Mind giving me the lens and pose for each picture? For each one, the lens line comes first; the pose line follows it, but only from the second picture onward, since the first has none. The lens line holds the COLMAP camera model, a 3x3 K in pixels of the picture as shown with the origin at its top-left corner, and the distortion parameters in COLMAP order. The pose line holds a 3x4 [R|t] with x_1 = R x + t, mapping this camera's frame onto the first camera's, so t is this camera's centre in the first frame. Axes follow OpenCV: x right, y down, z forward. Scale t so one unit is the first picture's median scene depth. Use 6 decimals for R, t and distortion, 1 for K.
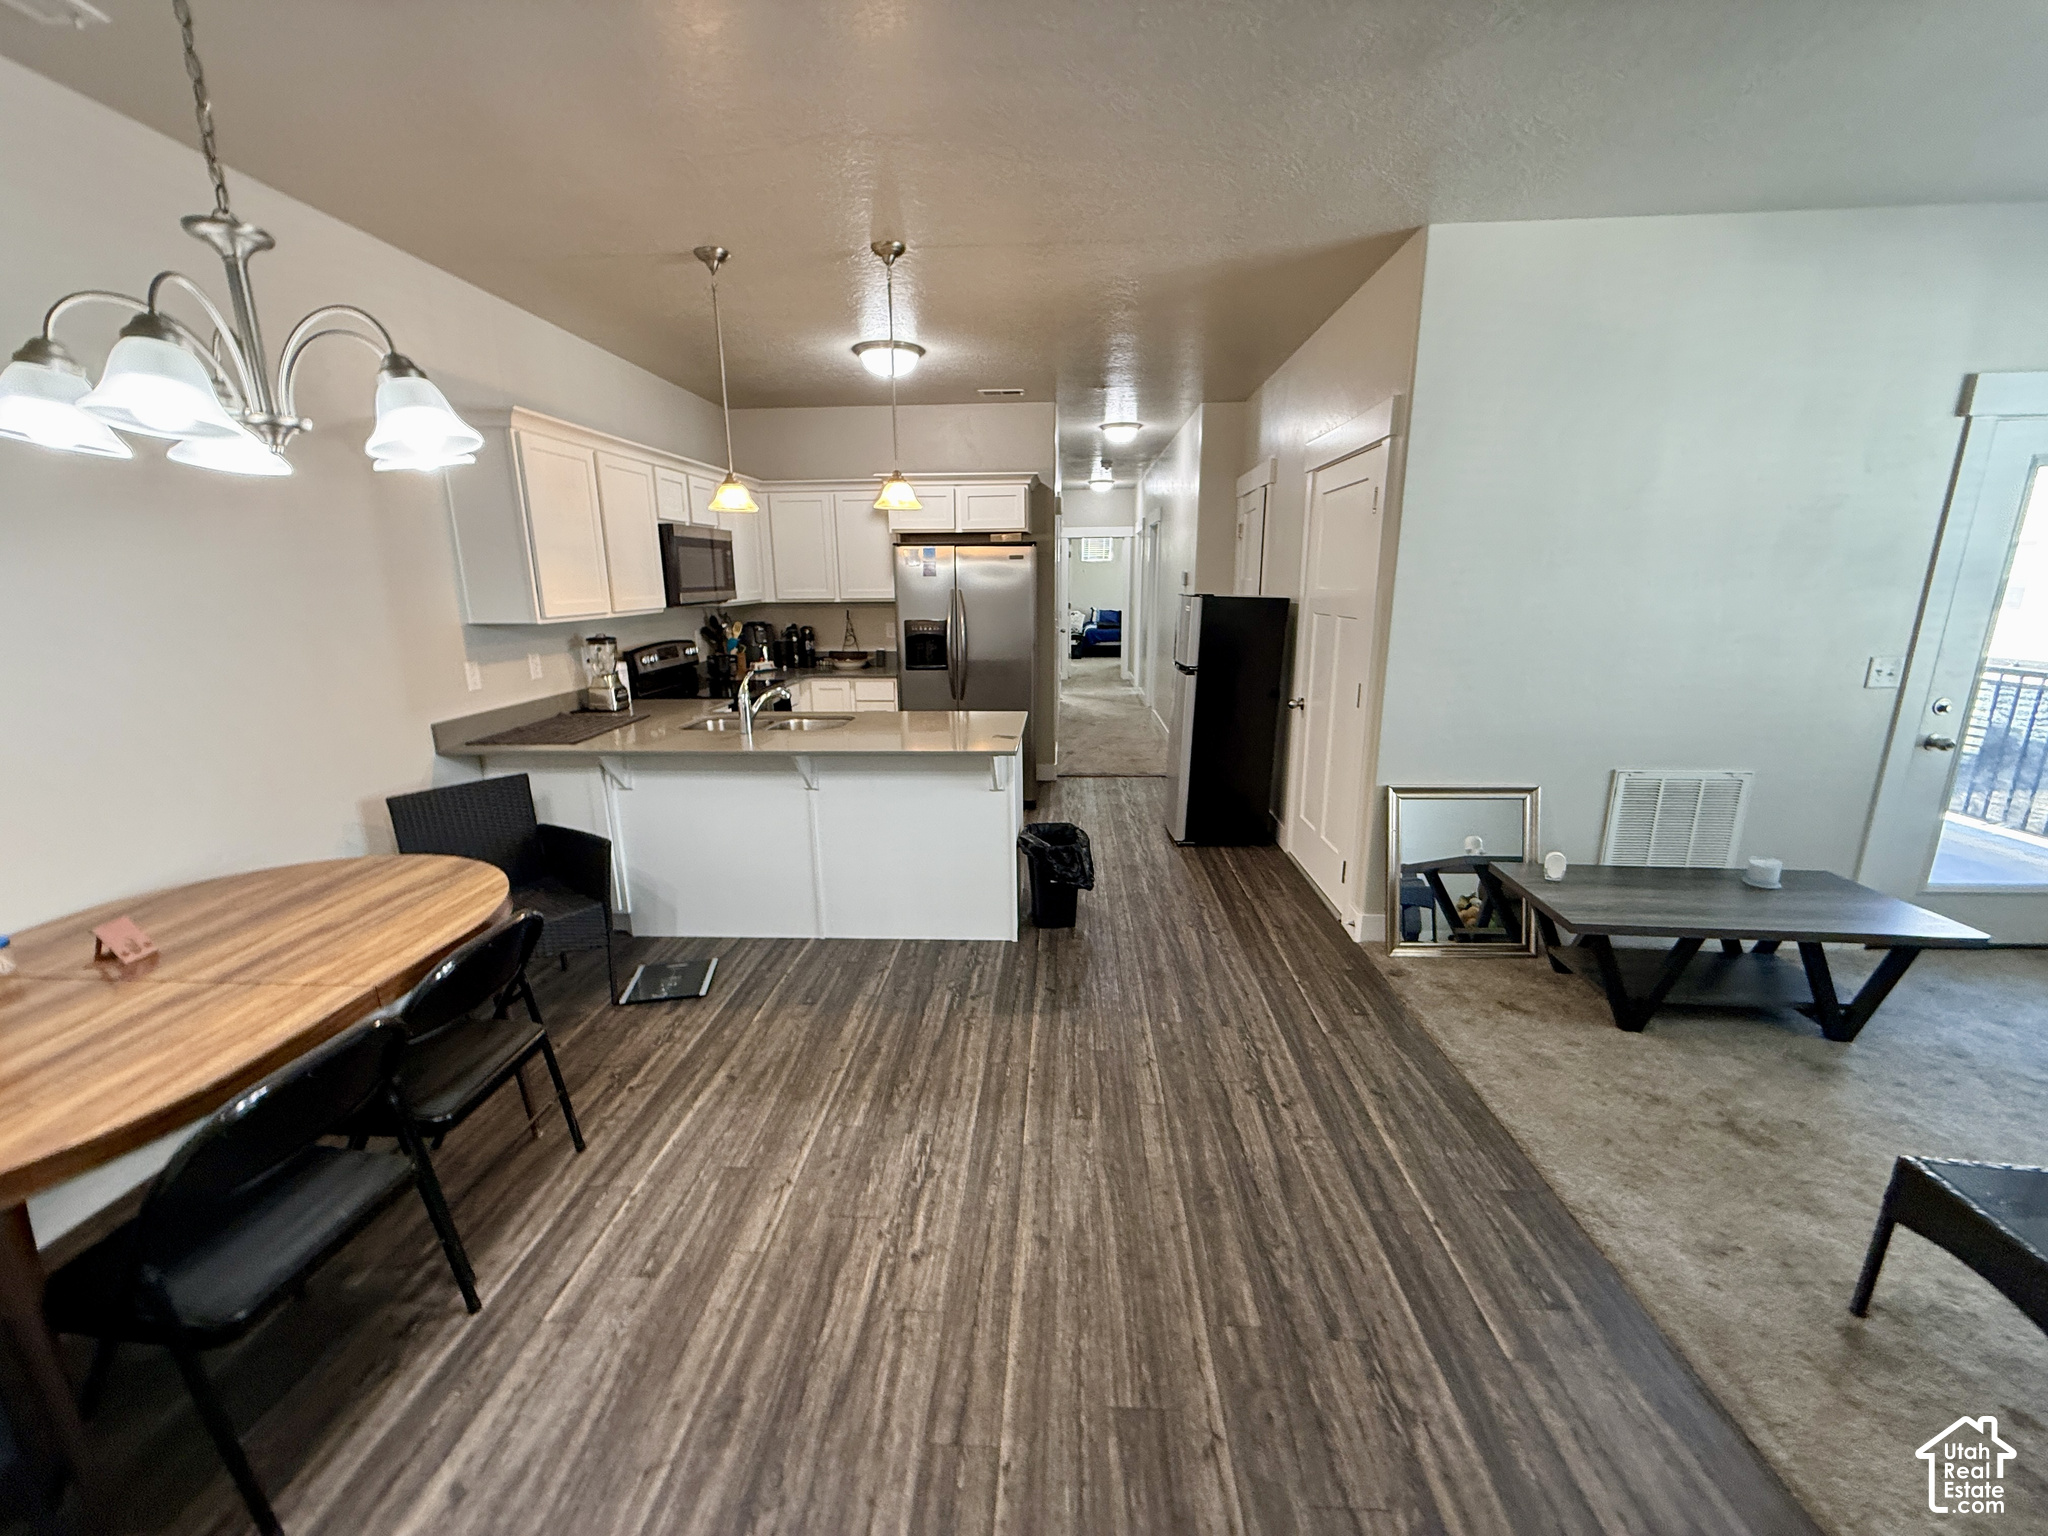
lens RADIAL K [[816.4, 0, 1020.2], [0, 816.4, 769.7], [0, 0, 1]] dist [-0.000473, 0.000213]
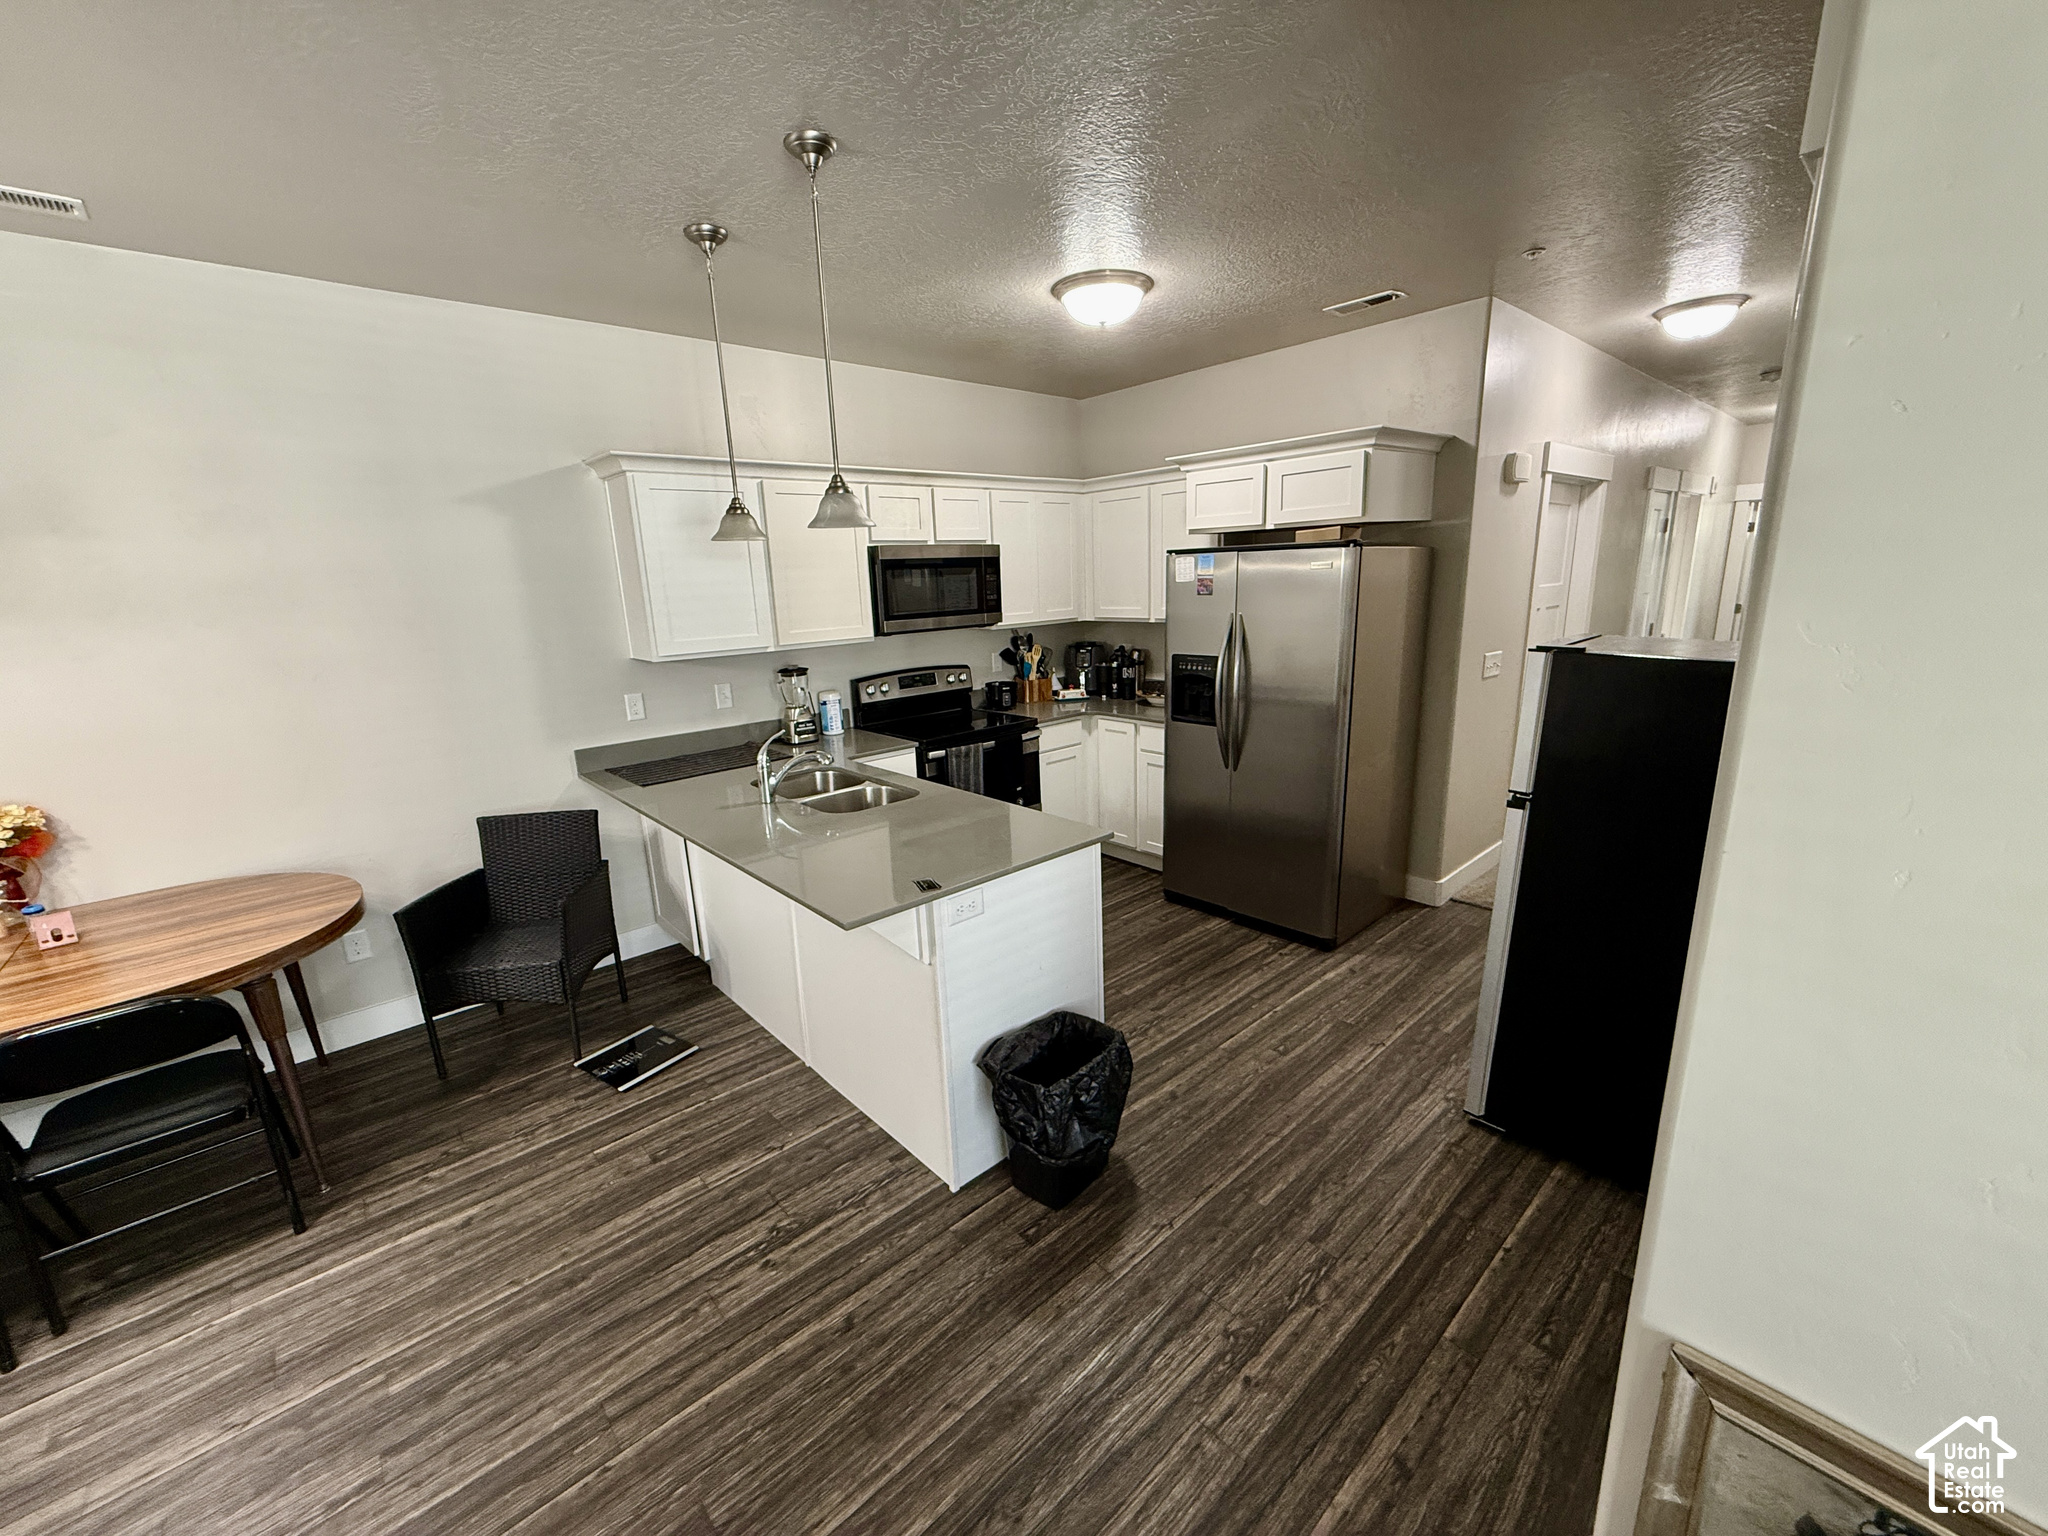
lens RADIAL K [[813.8, 0, 1020.6], [0, 813.8, 771.6], [0, 0, 1]] dist [-0.001110, -0.000030]
pose [[0.707939, 0.150138, -0.690131, 0.473422], [-0.134028, 0.987947, 0.077441, -0.193165], [0.693440, 0.037673, 0.719529, 0.624472]]
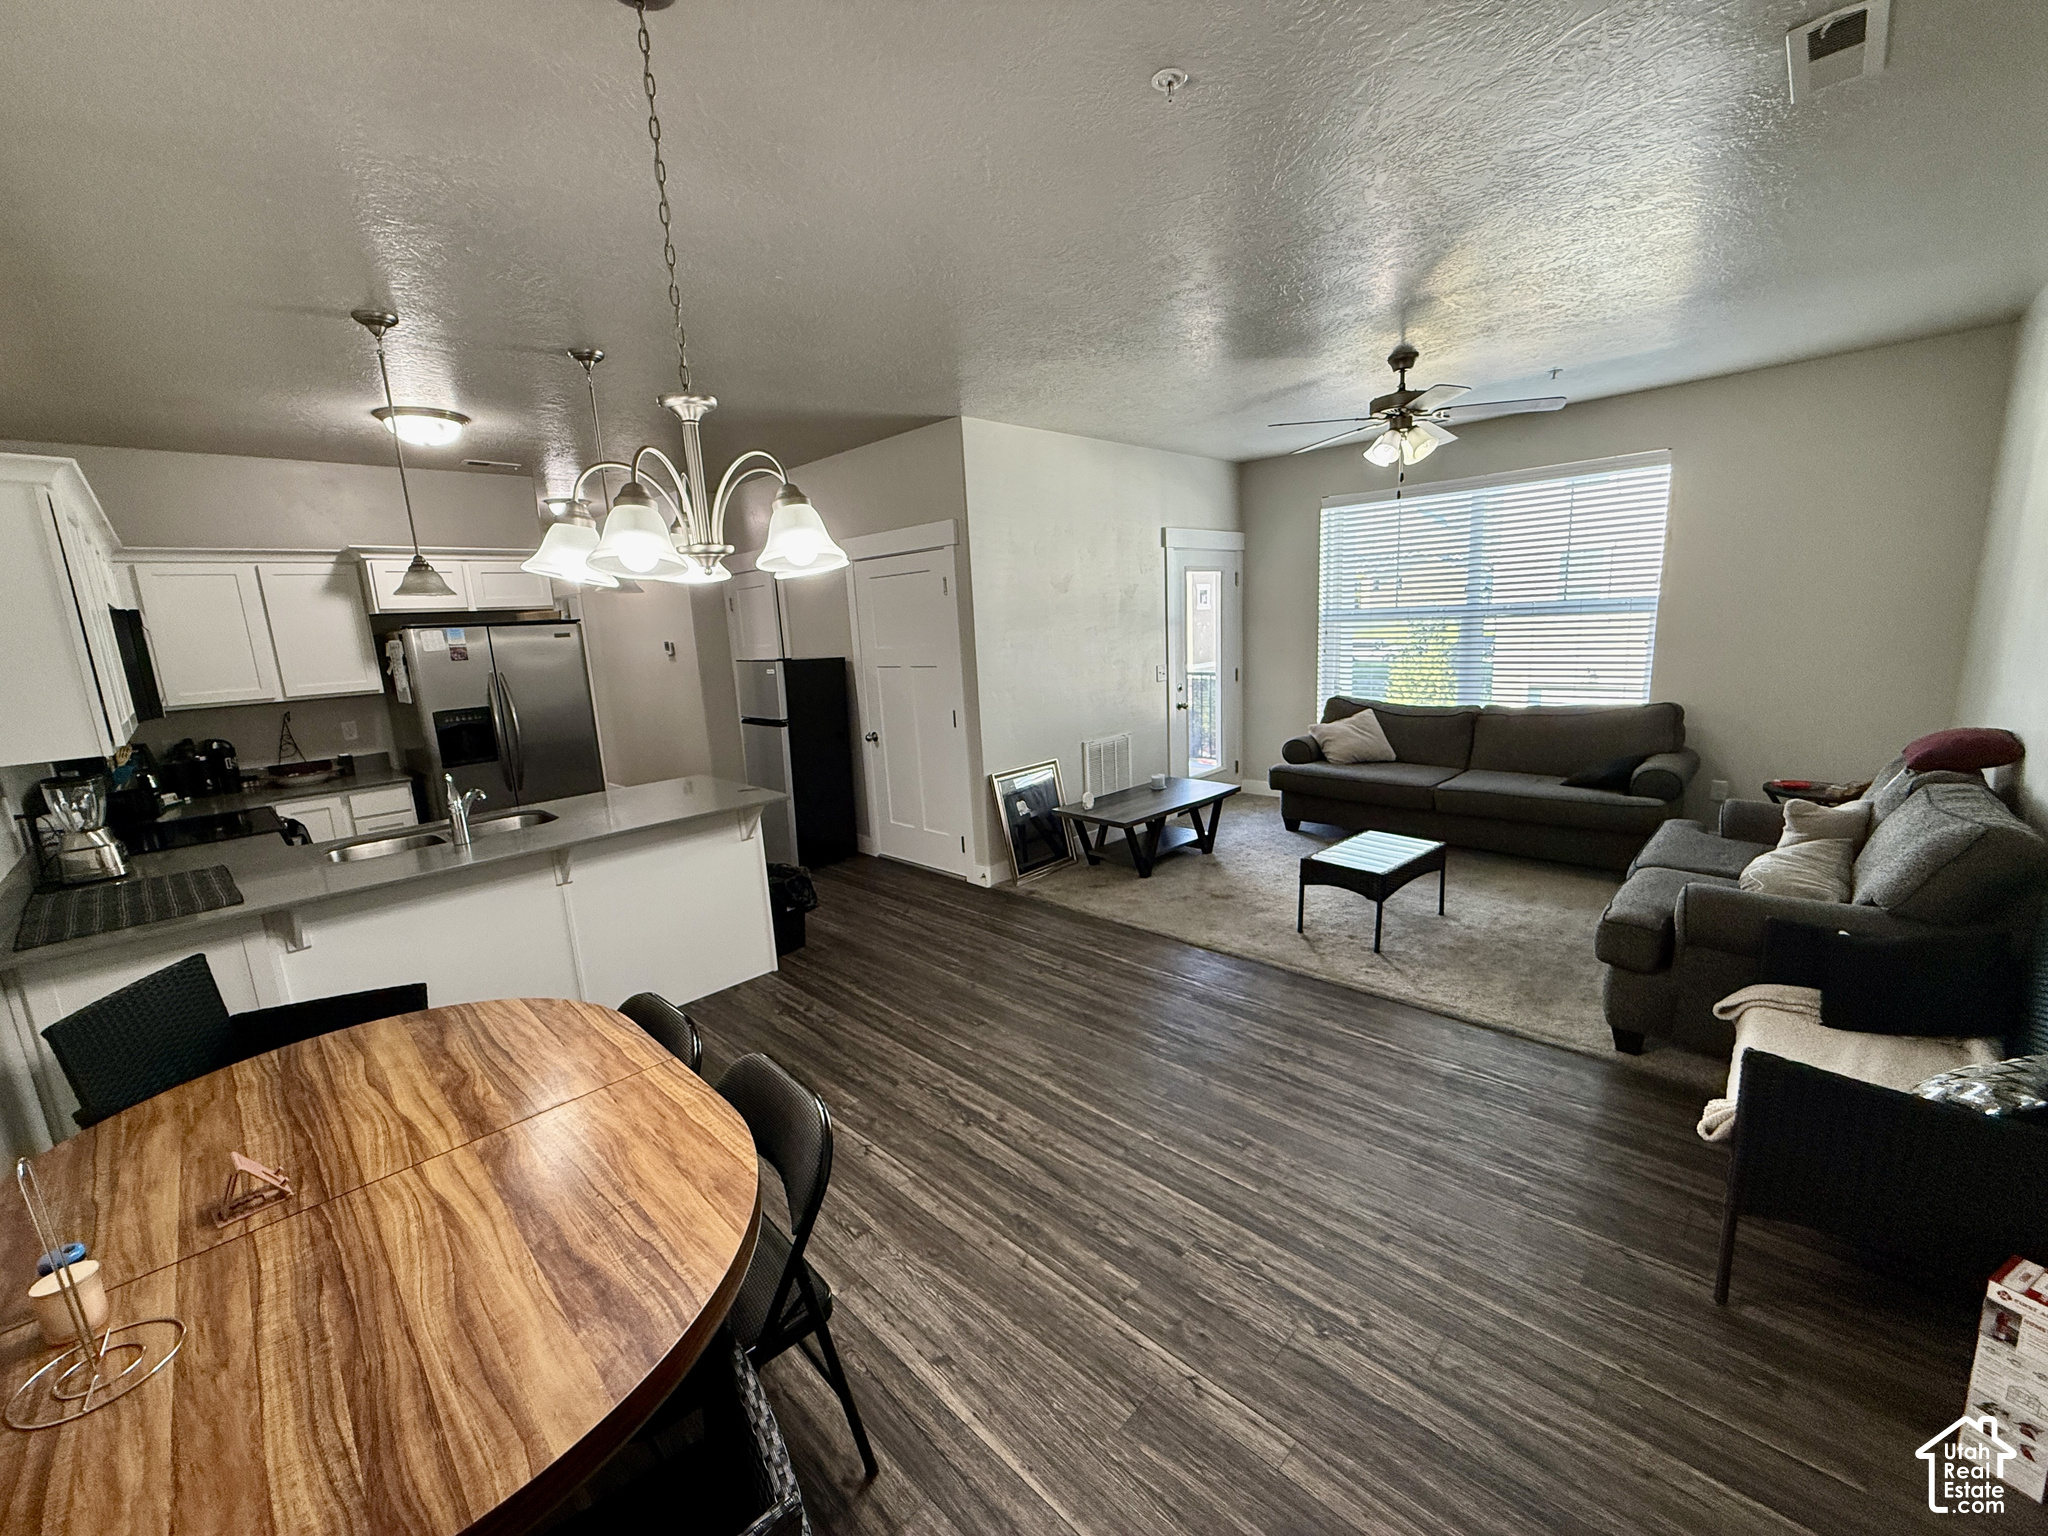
lens RADIAL K [[813.8, 0, 1020.6], [0, 813.8, 771.6], [0, 0, 1]] dist [-0.001110, -0.000030]
pose [[0.657994, -0.166767, 0.734325, -0.622873], [0.218915, 0.975414, 0.025360, -0.011914], [-0.720500, 0.144068, 0.678325, -0.042489]]
